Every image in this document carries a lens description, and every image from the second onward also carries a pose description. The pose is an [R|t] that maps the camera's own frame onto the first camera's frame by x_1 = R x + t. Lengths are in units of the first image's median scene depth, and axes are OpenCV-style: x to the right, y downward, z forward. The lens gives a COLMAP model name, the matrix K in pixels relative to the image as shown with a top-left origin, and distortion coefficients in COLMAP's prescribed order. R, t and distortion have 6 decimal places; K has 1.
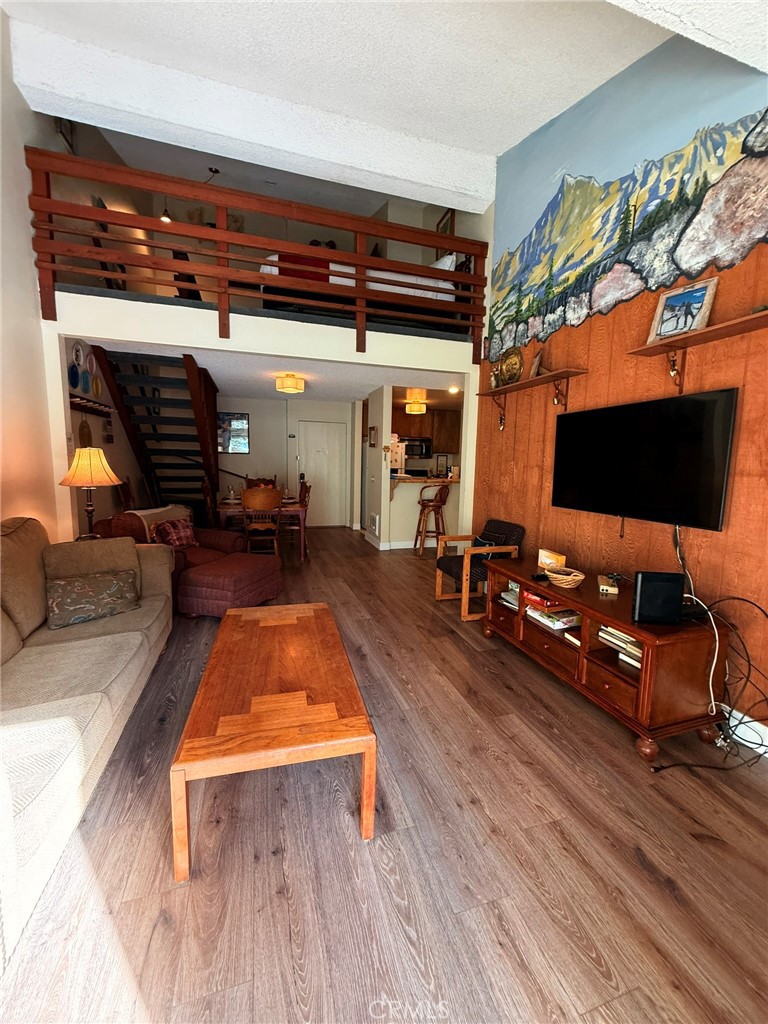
lens RADIAL K [[407.2, 0, 390.6], [0, 407.2, 509.6], [0, 0, 1]] dist [0.001383, -0.000591]
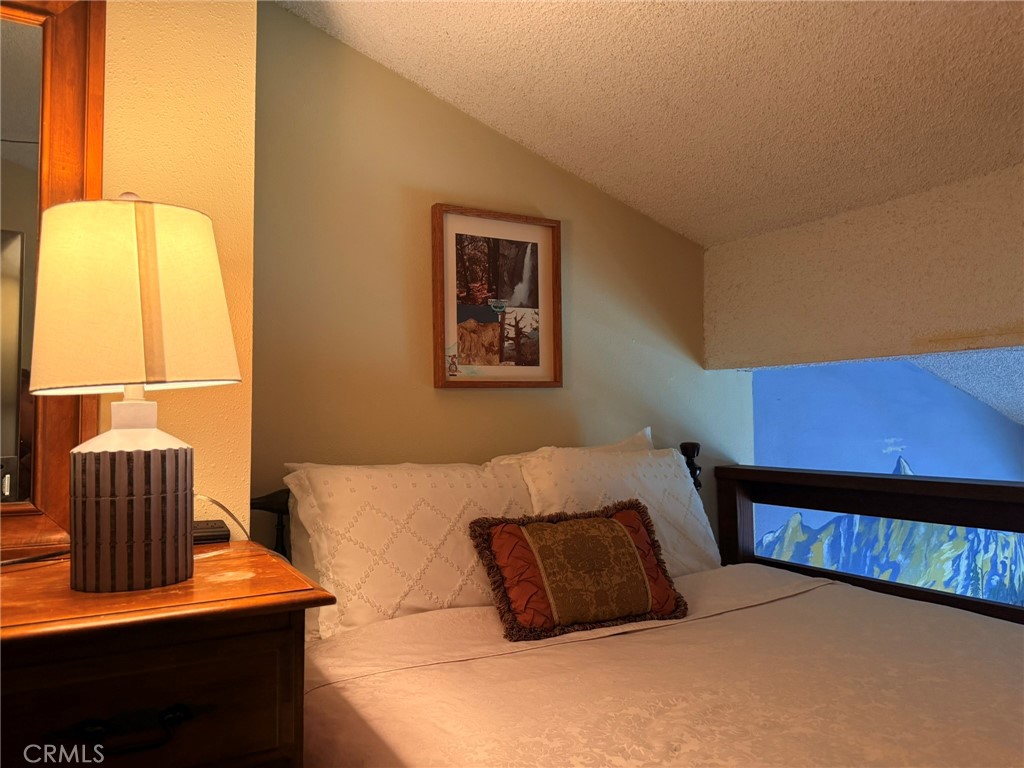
lens RADIAL K [[722.6, 0, 512.7], [0, 722.6, 386.3], [0, 0, 1]] dist [-0.004206, -0.001259]
pose [[-0.220049, 0.024618, 0.975178, -0.504097], [0.115588, 0.993297, 0.001007, -1.063551], [-0.968617, 0.112941, -0.221419, 1.896308]]
